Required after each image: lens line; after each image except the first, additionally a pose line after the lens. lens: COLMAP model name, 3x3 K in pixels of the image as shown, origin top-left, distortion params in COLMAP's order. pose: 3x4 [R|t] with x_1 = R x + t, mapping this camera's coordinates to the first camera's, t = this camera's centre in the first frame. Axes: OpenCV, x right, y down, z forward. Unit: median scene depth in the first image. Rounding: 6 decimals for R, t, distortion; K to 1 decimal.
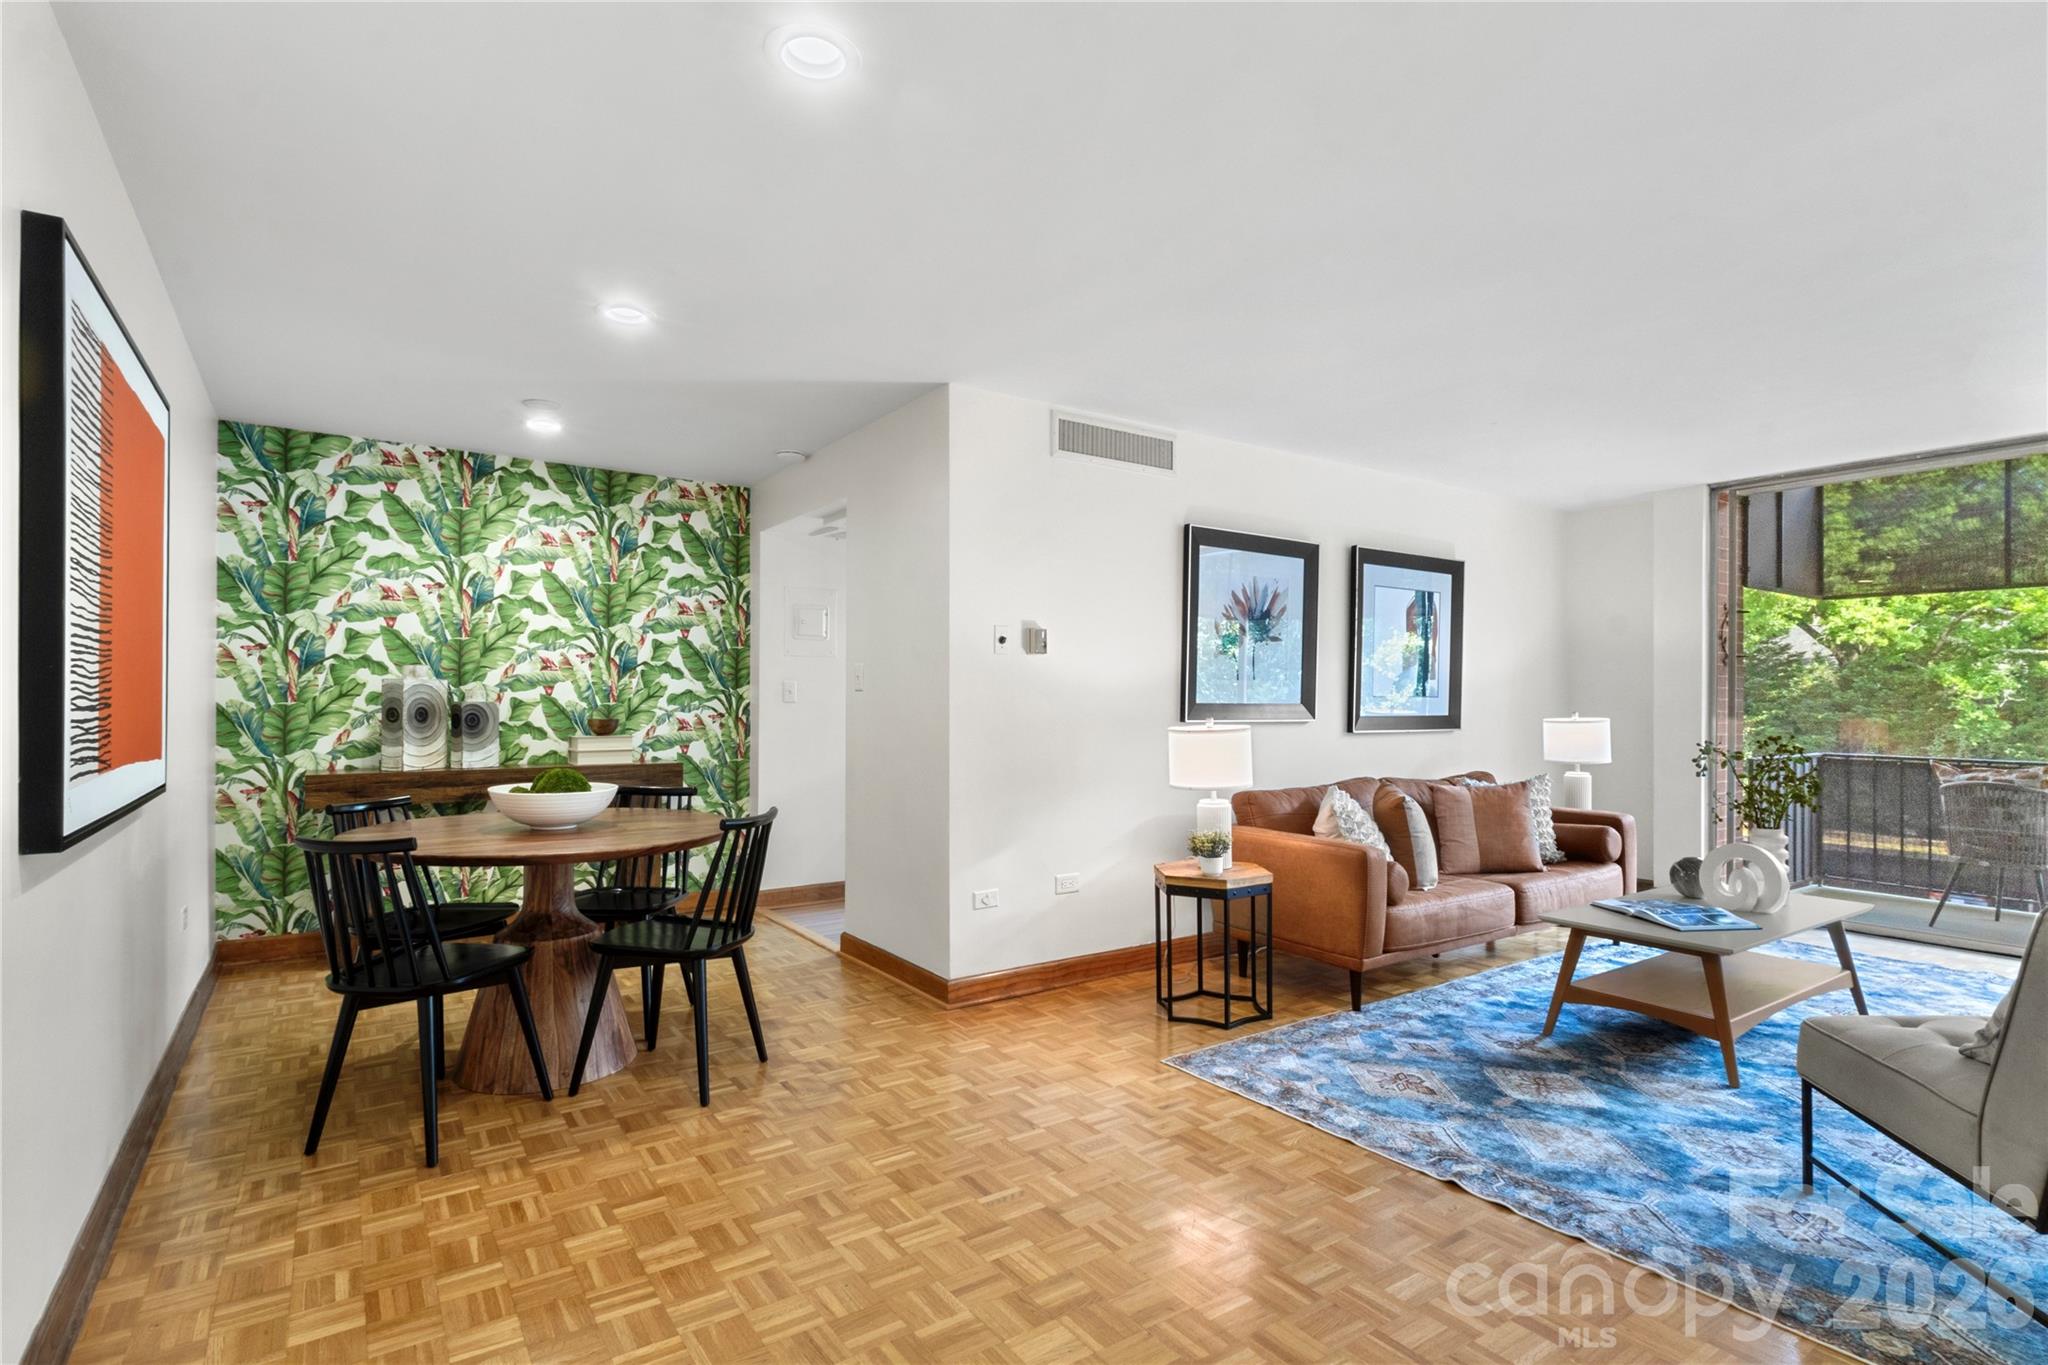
lens RADIAL K [[1048.6, 0, 1028.1], [0, 1048.6, 706.3], [0, 0, 1]] dist [0.013743, 0.000413]
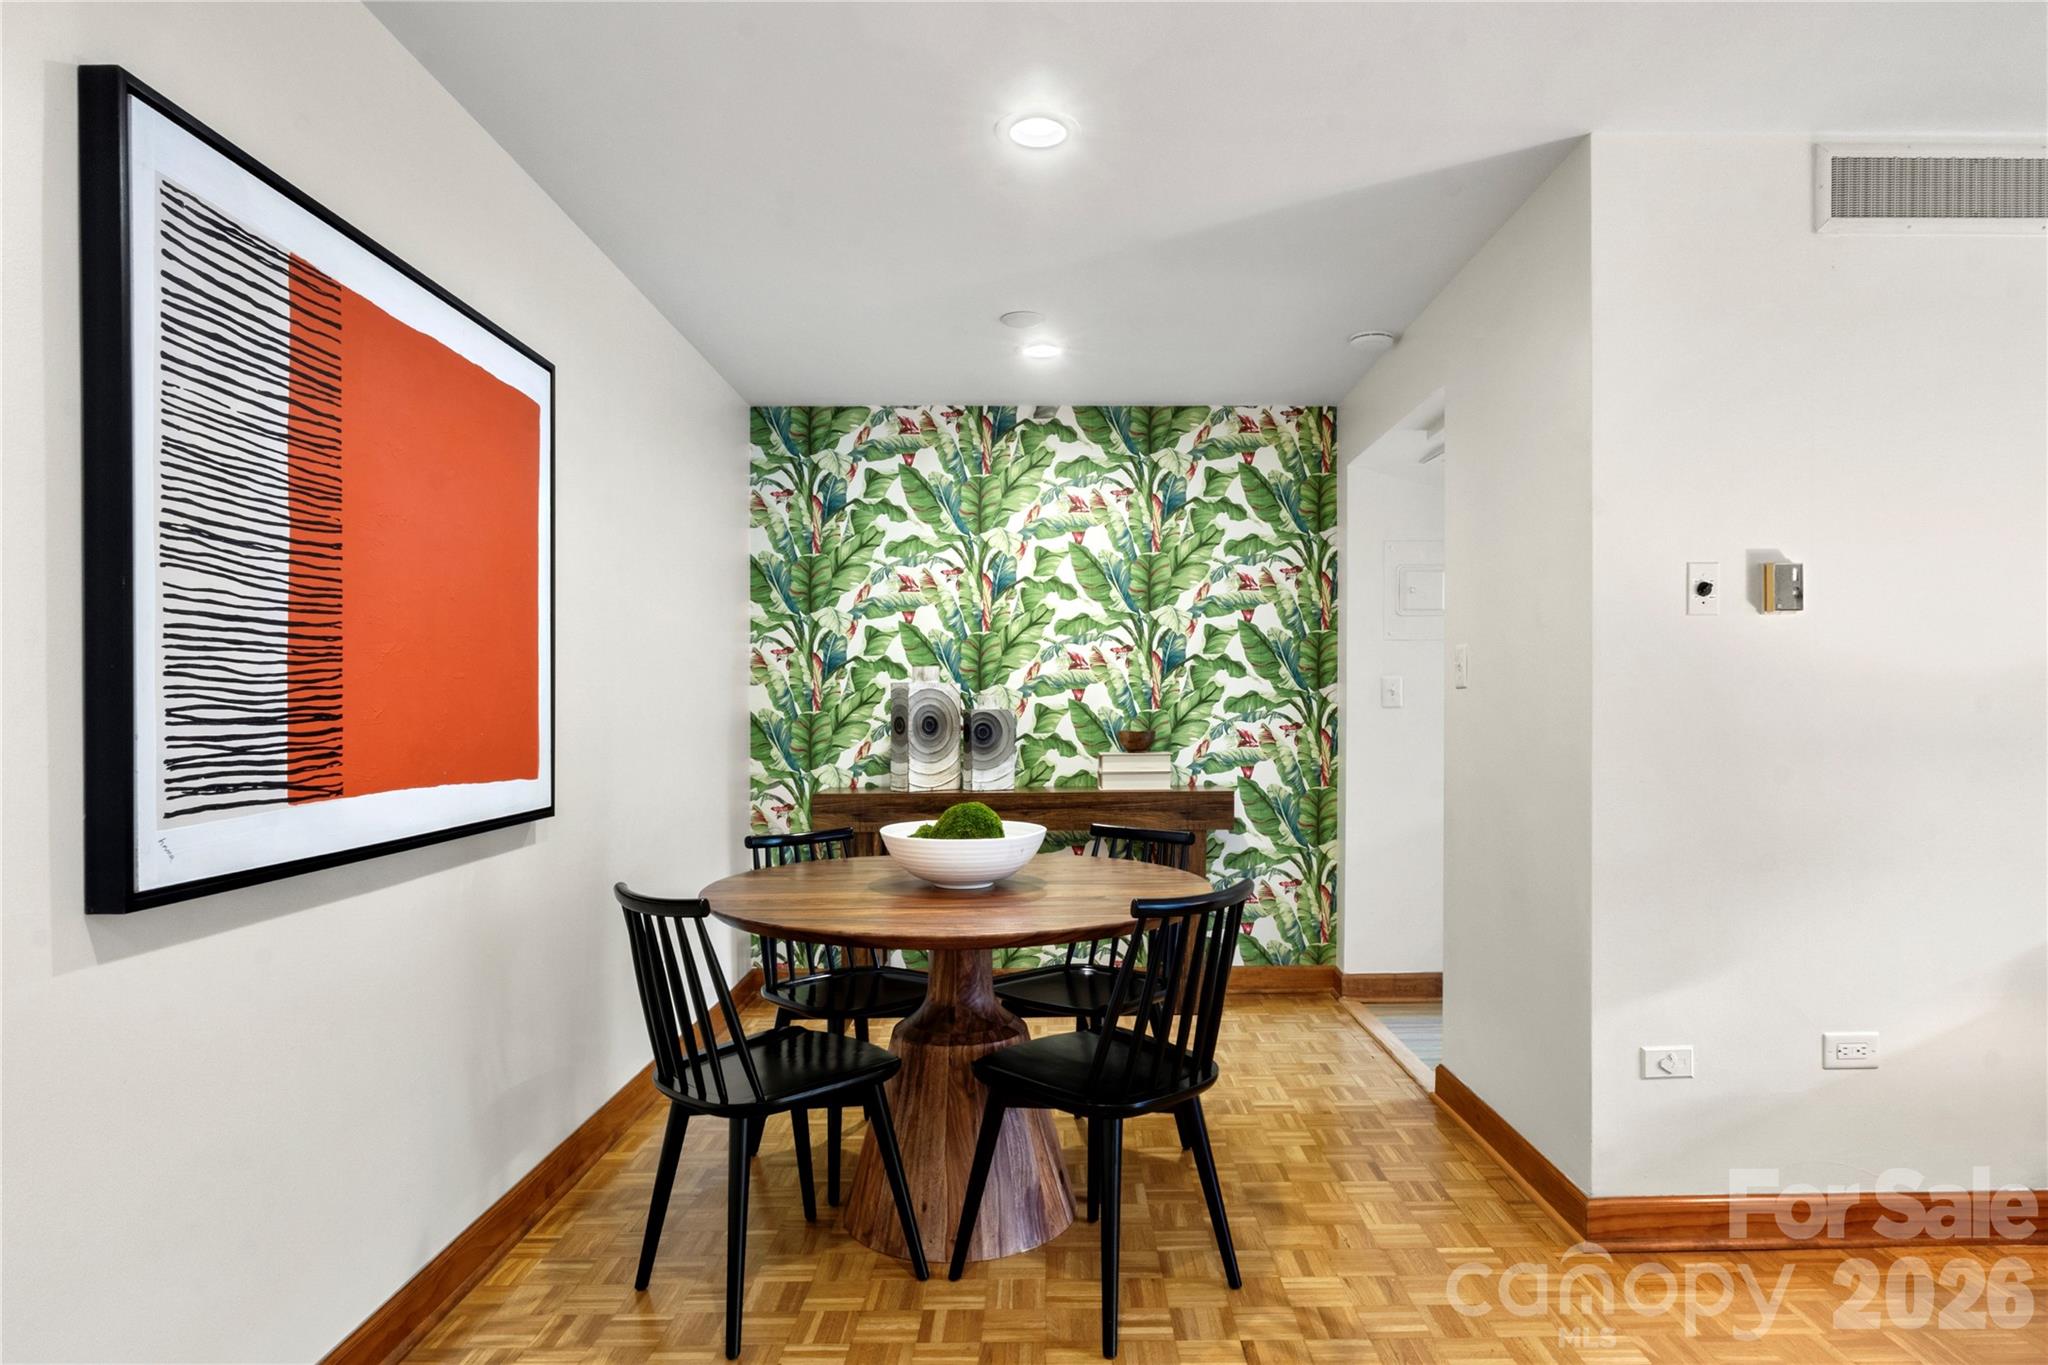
lens RADIAL K [[1224.5, 0, 1023.1], [0, 1224.5, 729.7], [0, 0, 1]] dist [-0.007498, 0.000043]
pose [[0.824265, 0.002906, -0.566197, 0.034362], [0.004716, 0.999917, 0.011997, 0.000212], [0.566185, -0.012559, 0.824182, 0.224922]]
